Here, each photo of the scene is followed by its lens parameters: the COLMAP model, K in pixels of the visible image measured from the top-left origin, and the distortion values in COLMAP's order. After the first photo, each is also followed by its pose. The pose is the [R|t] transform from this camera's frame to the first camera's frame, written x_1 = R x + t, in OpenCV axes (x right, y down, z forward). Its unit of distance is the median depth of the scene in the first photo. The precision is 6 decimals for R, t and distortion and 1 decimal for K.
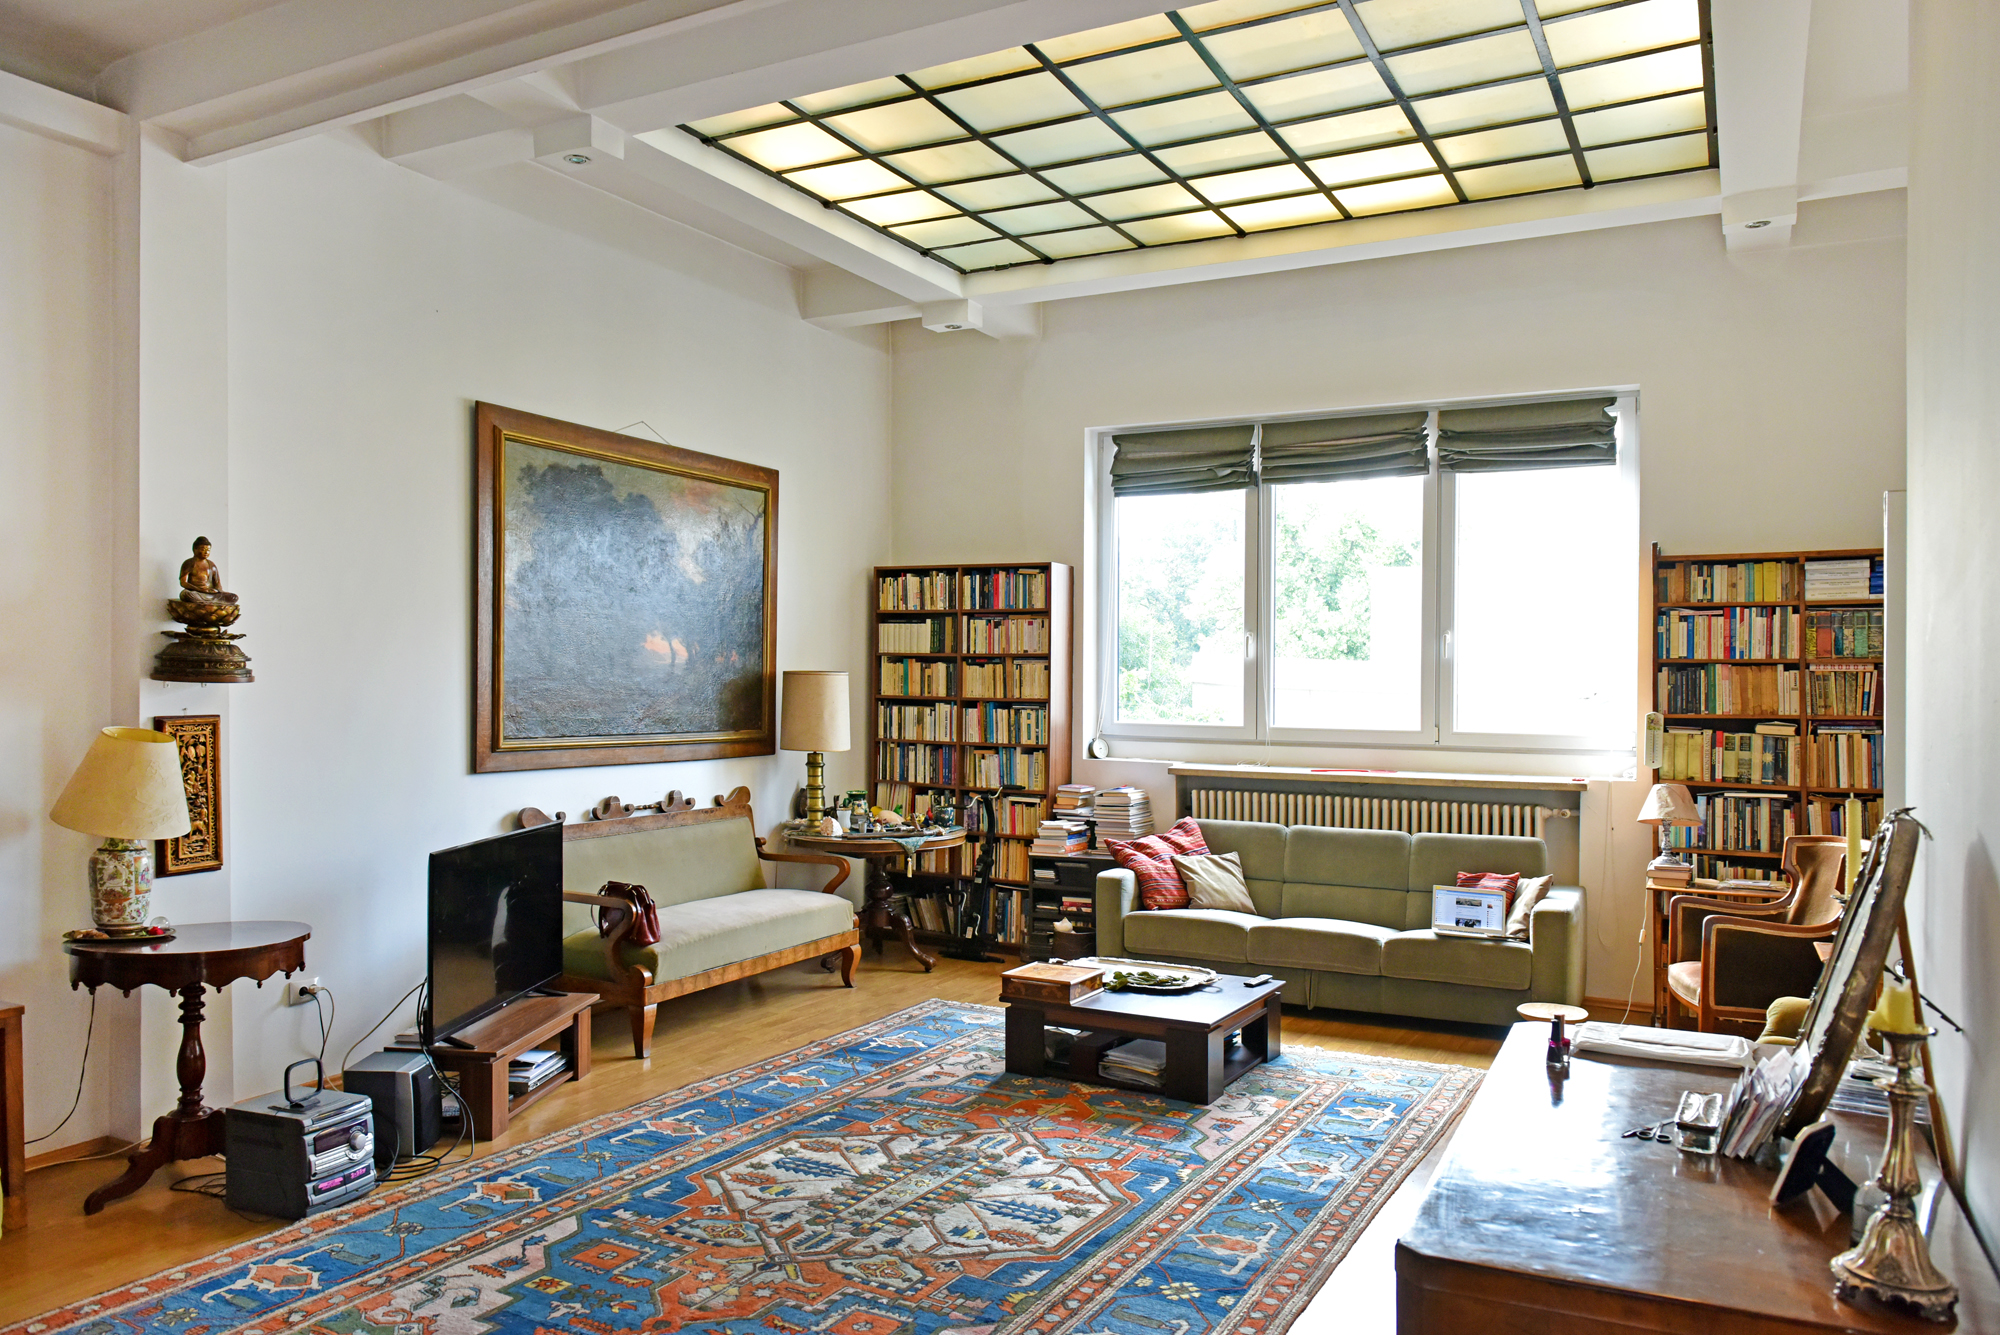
lens RADIAL K [[1374.1, 0, 990.3], [0, 1374.1, 693.7], [0, 0, 1]] dist [-0.000298, -0.003218]
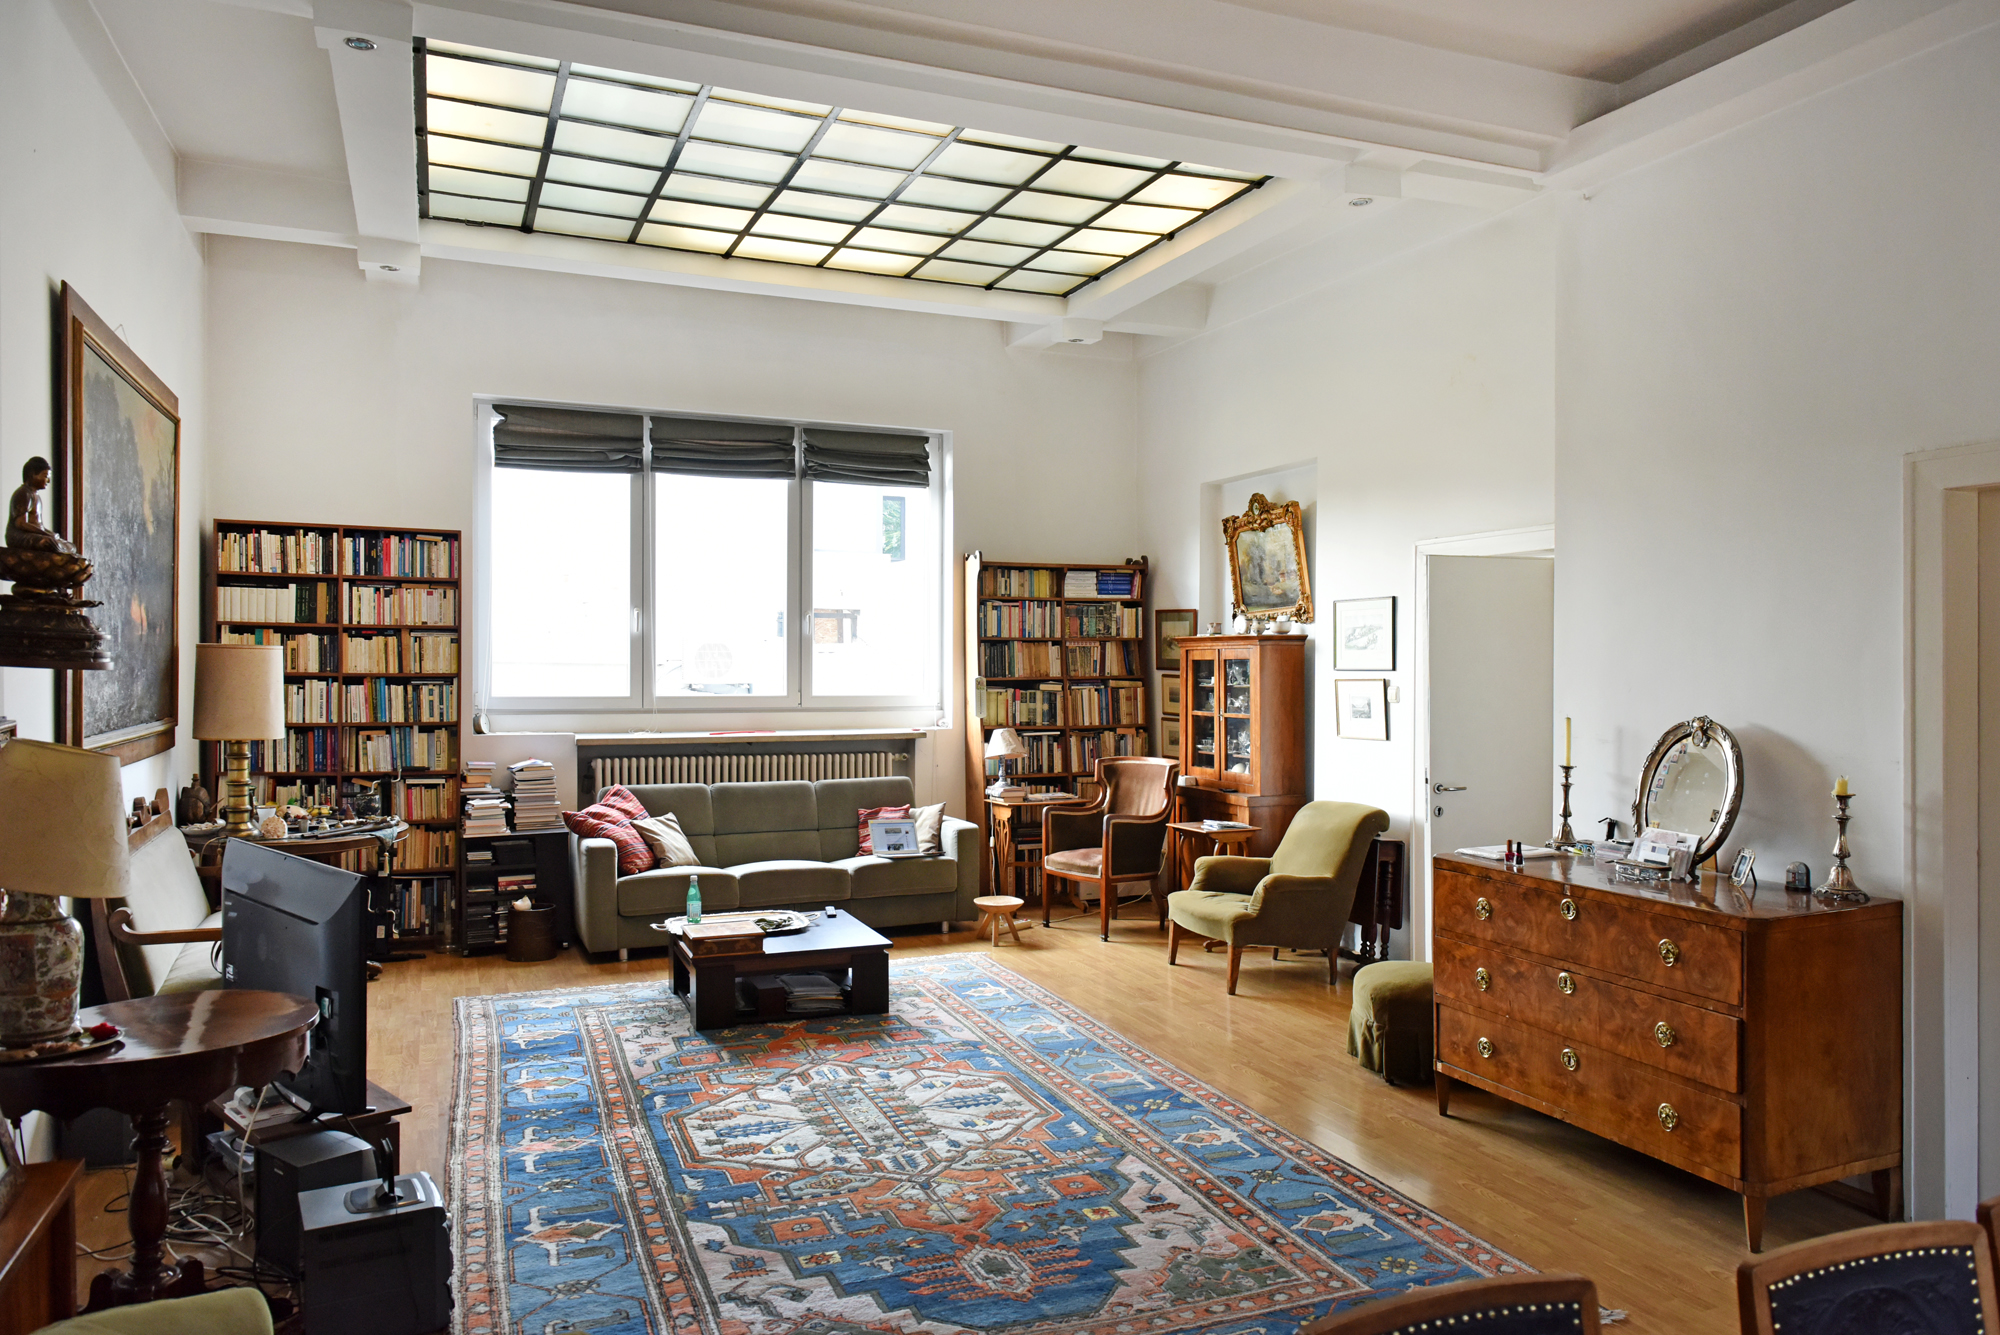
lens RADIAL K [[1352.3, 0, 1008.6], [0, 1352.3, 643.7], [0, 0, 1]] dist [-0.001454, -0.001939]
pose [[0.637616, -0.000004, 0.770355, -0.605217], [0.005490, 0.999975, -0.004539, -0.014456], [-0.770335, 0.007123, 0.637600, 0.145955]]
